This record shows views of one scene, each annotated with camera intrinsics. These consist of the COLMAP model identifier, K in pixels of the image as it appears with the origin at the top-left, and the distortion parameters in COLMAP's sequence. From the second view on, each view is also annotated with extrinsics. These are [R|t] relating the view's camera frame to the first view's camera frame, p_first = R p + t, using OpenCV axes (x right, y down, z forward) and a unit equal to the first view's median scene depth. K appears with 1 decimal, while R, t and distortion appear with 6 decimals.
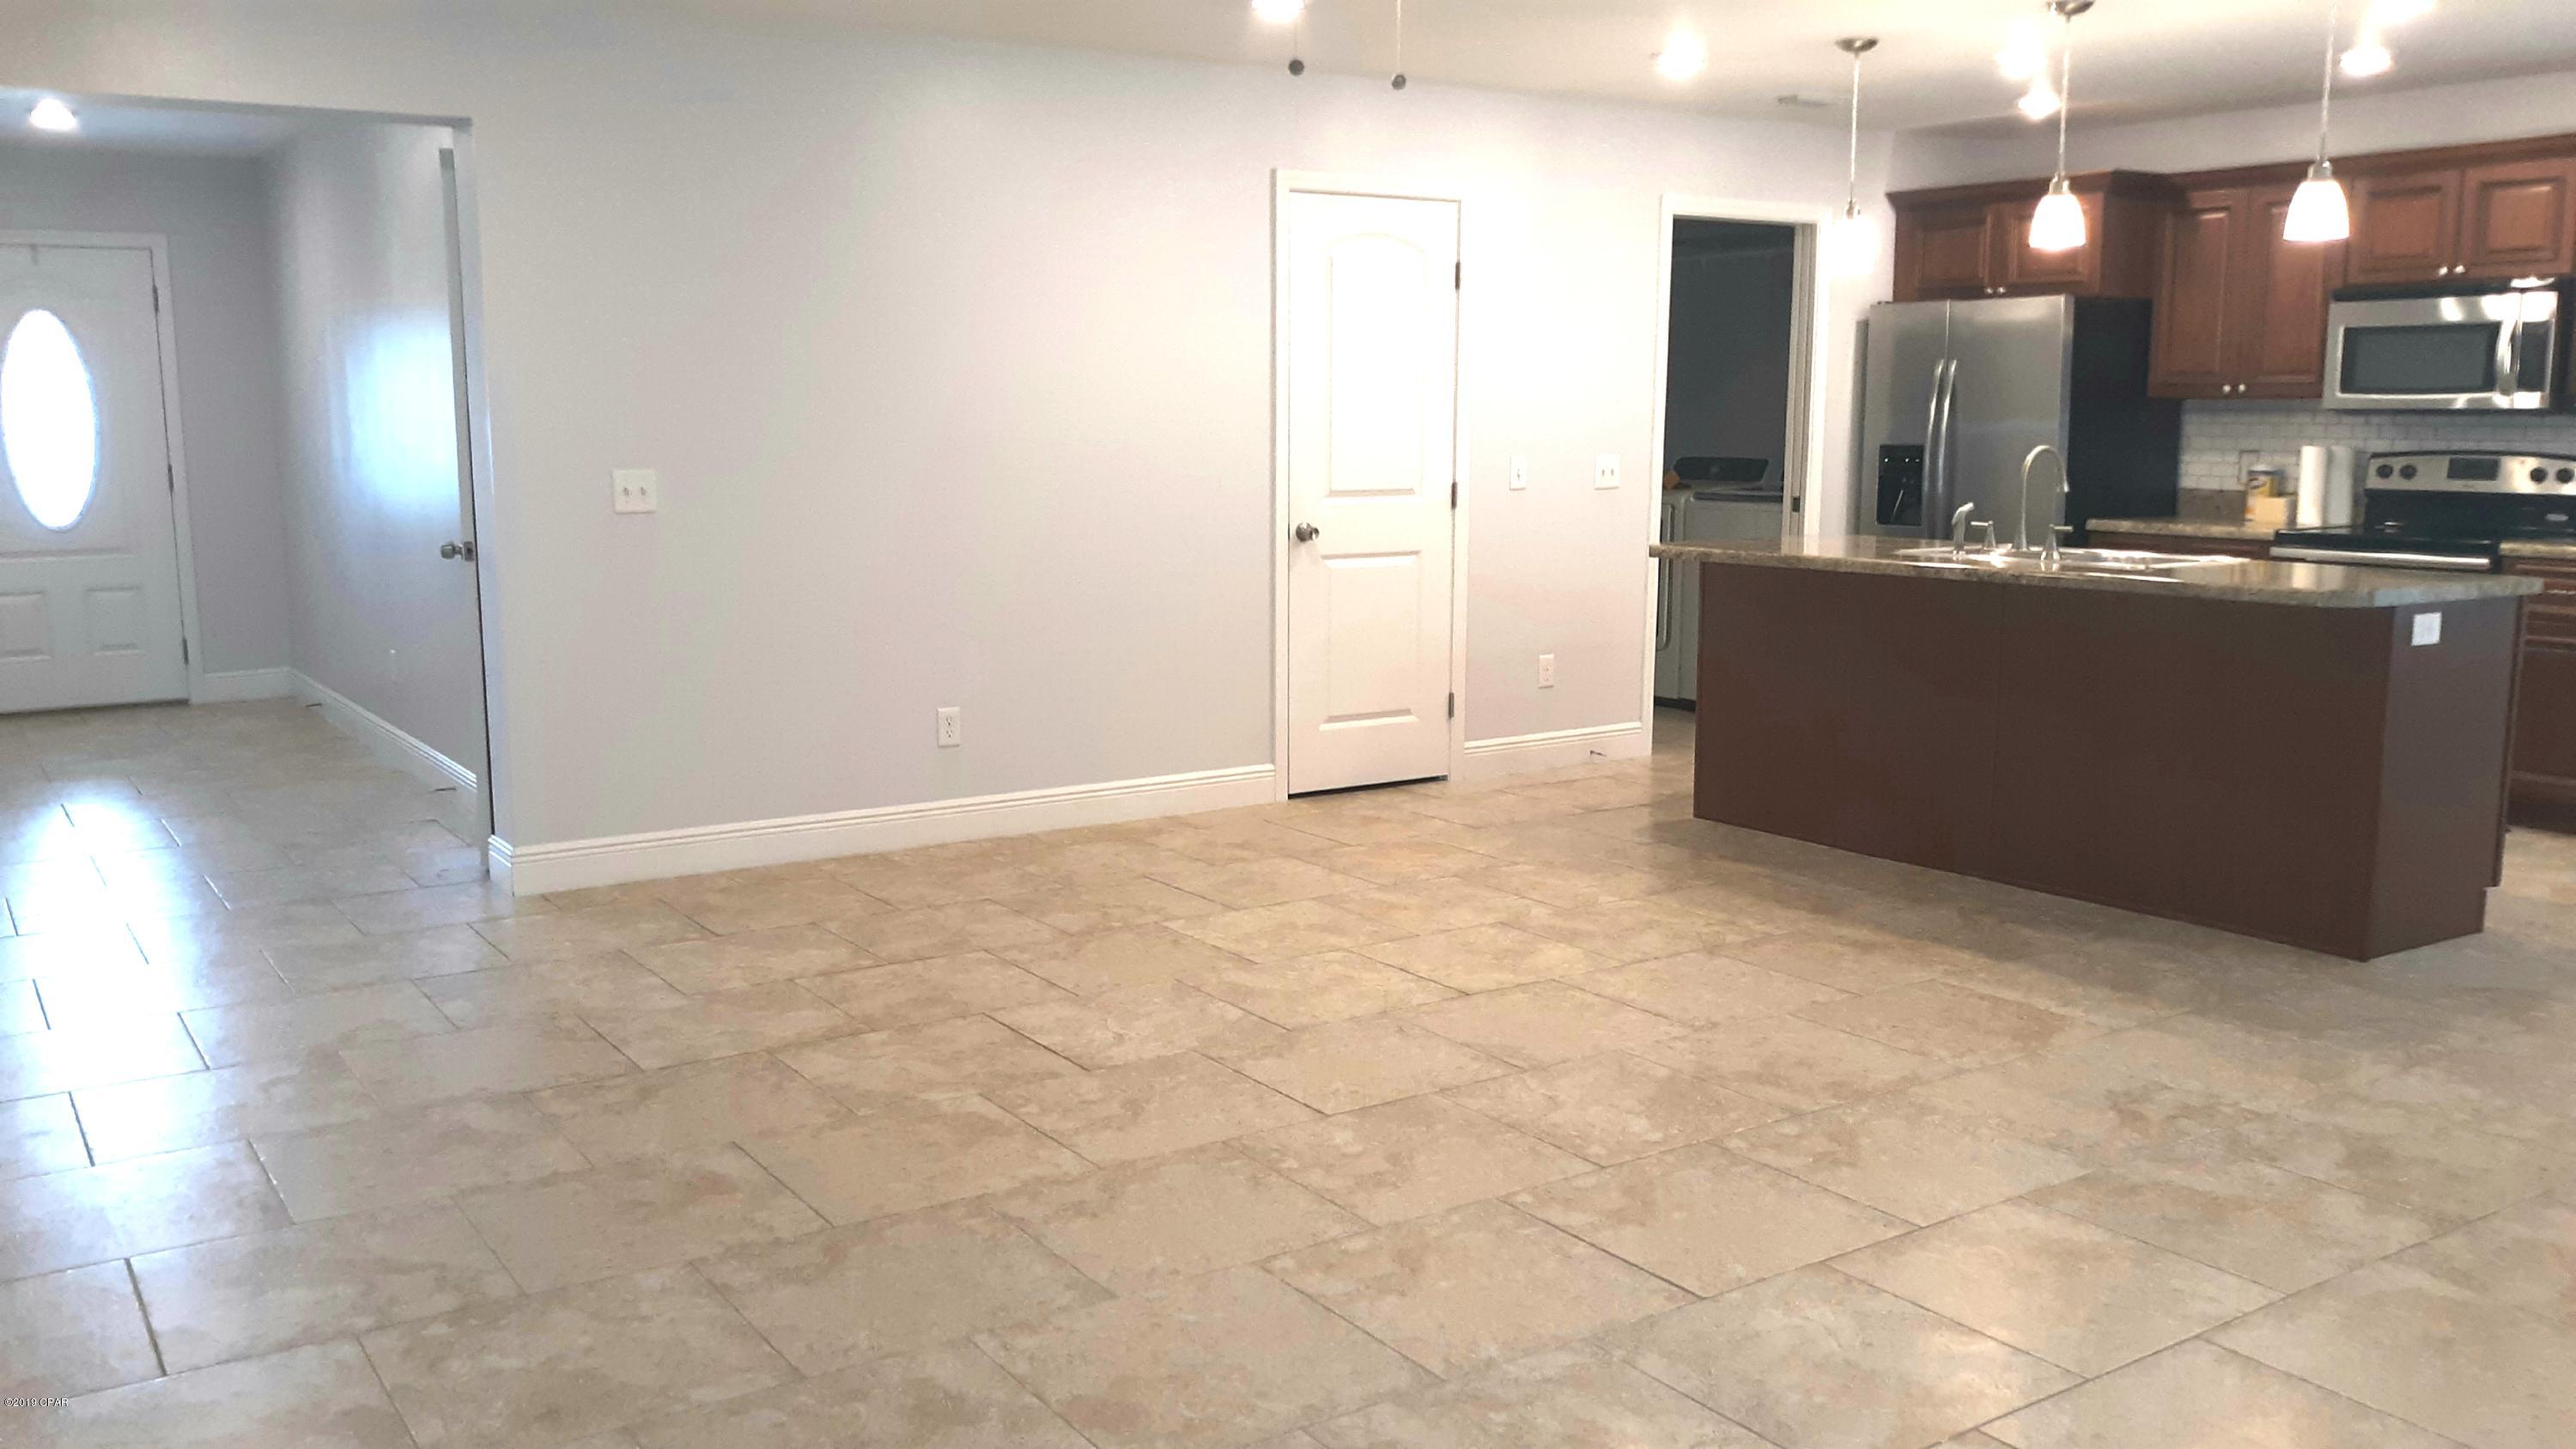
lens RADIAL K [[2129.0, 0, 1269.7], [0, 2129.0, 749.0], [0, 0, 1]] dist [0.096873, -0.238160]
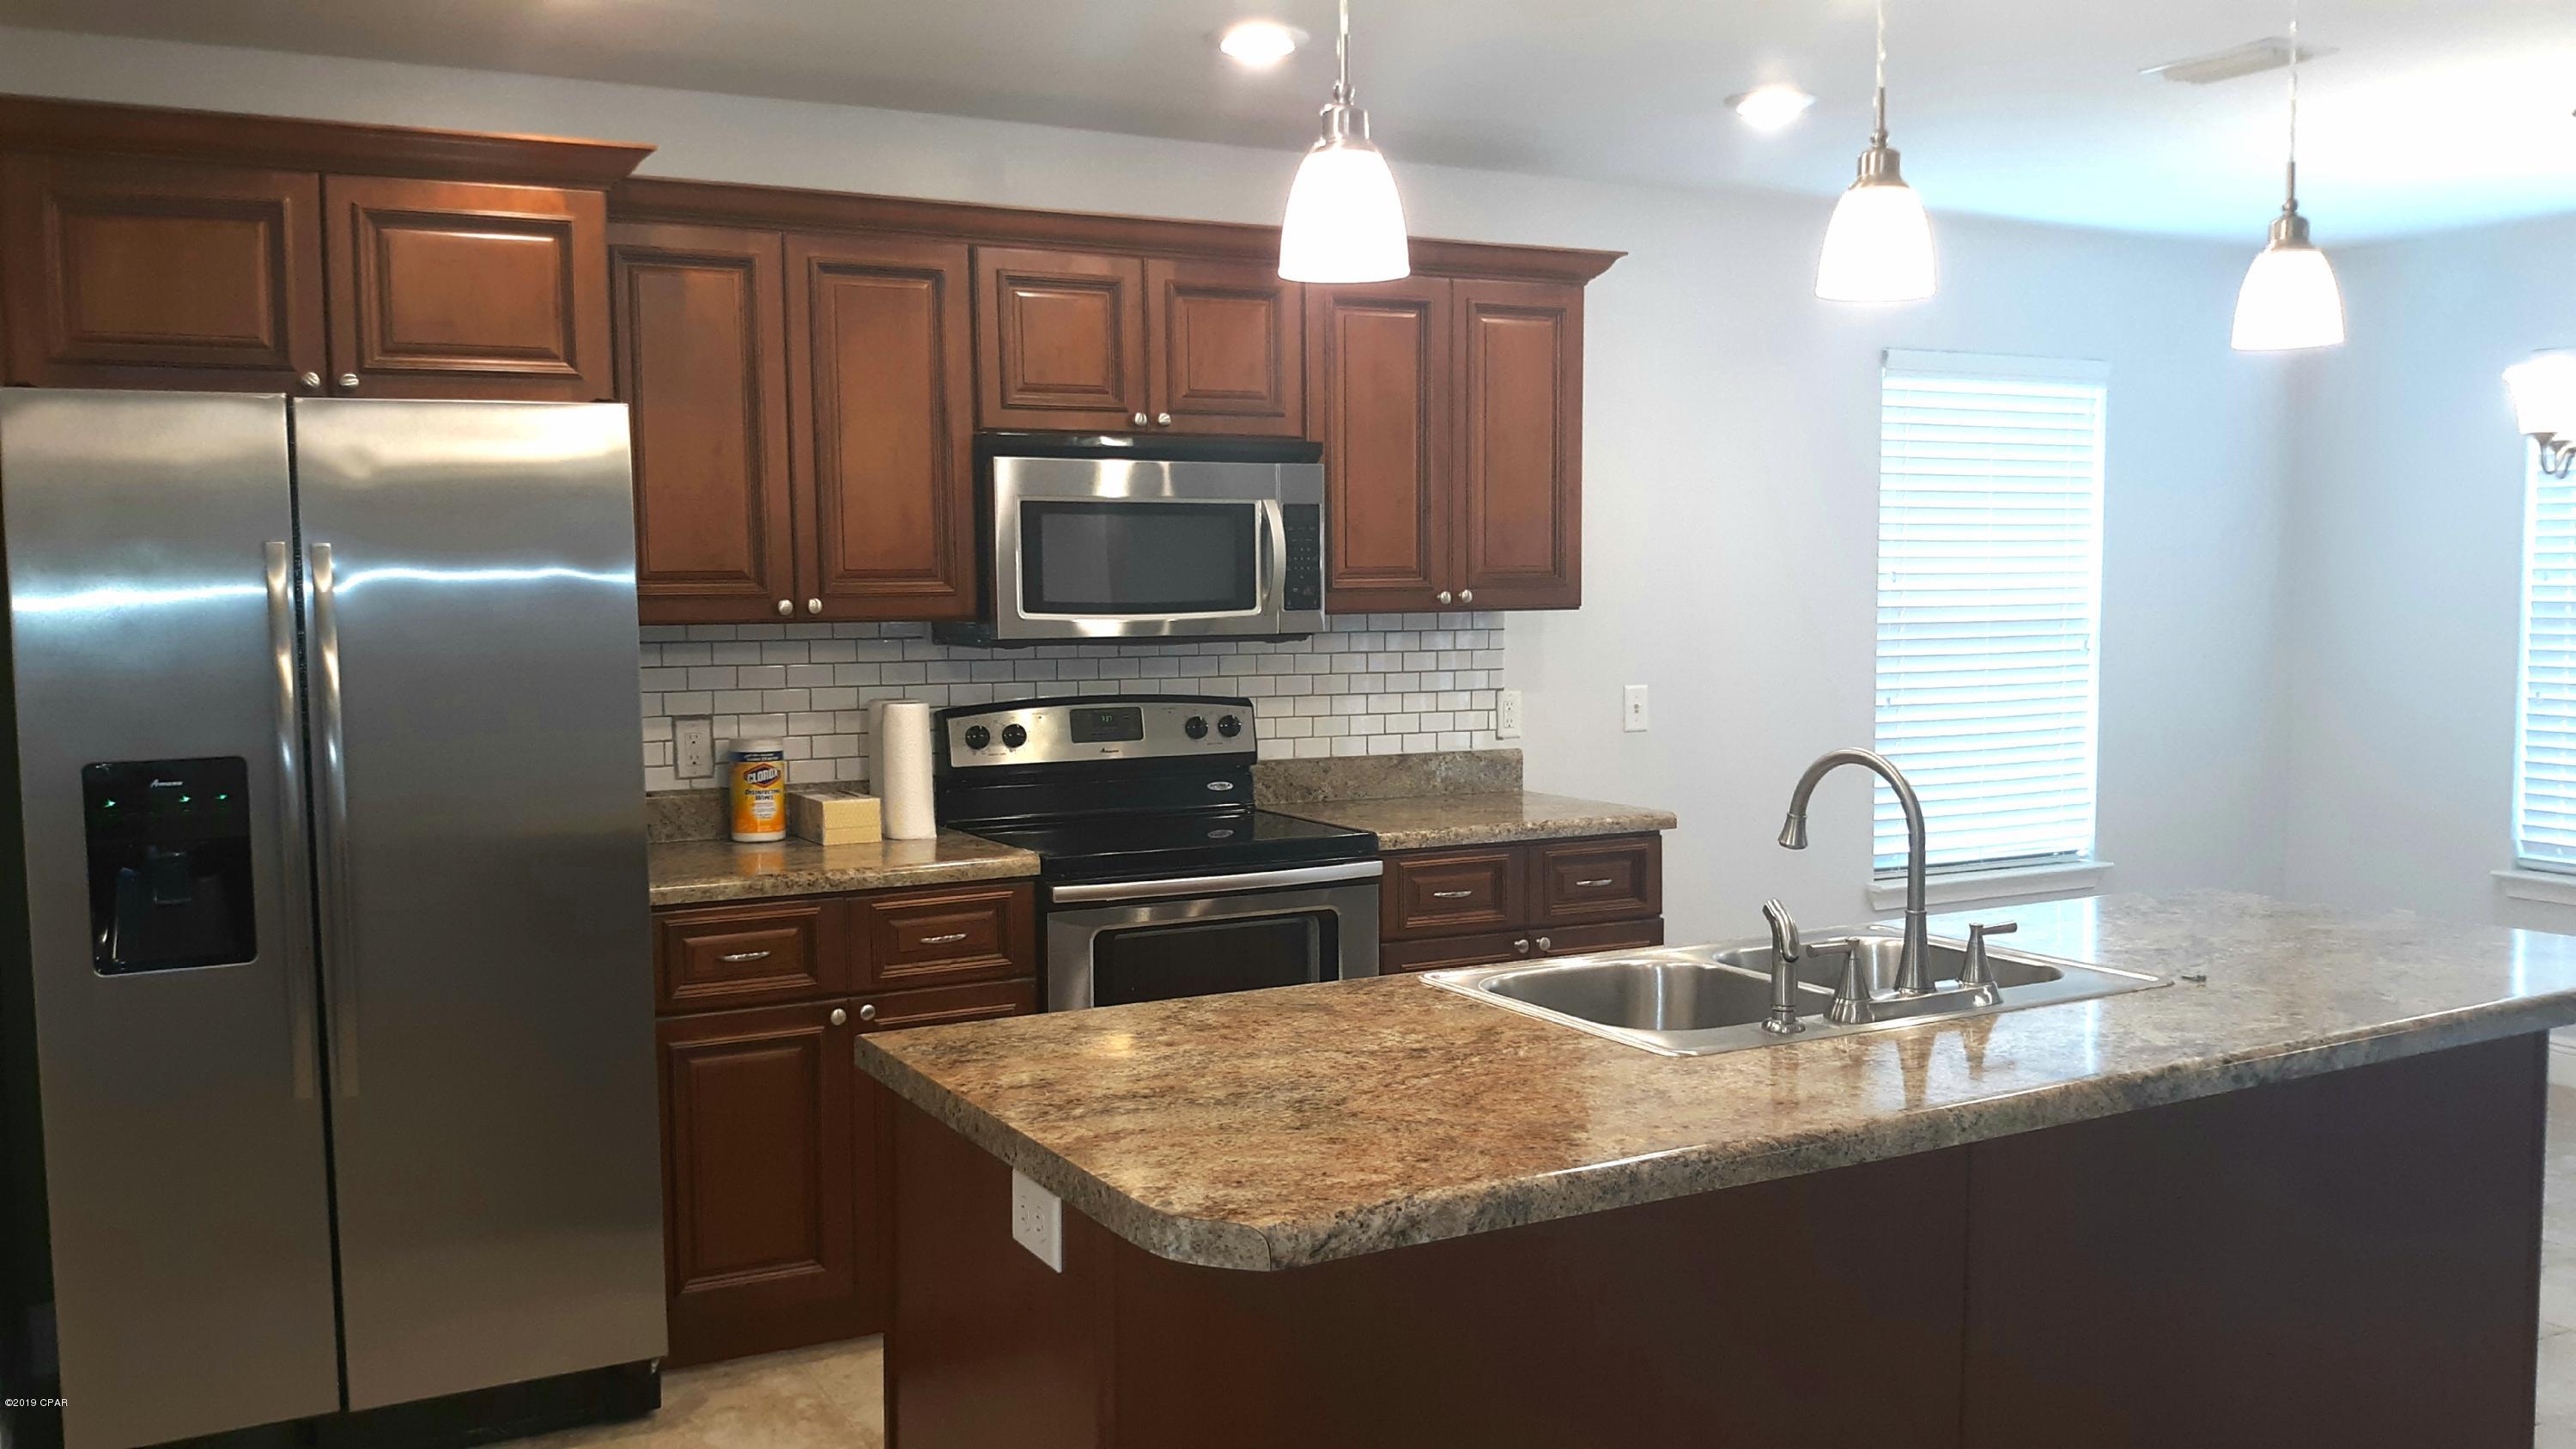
lens RADIAL K [[2129.0, 0, 1269.7], [0, 2129.0, 749.0], [0, 0, 1]] dist [0.096873, -0.238160]
pose [[0.093933, -0.081955, 0.992200, -0.094148], [0.162298, 0.984535, 0.065957, -0.209168], [-0.982261, 0.154837, 0.105781, 1.175899]]
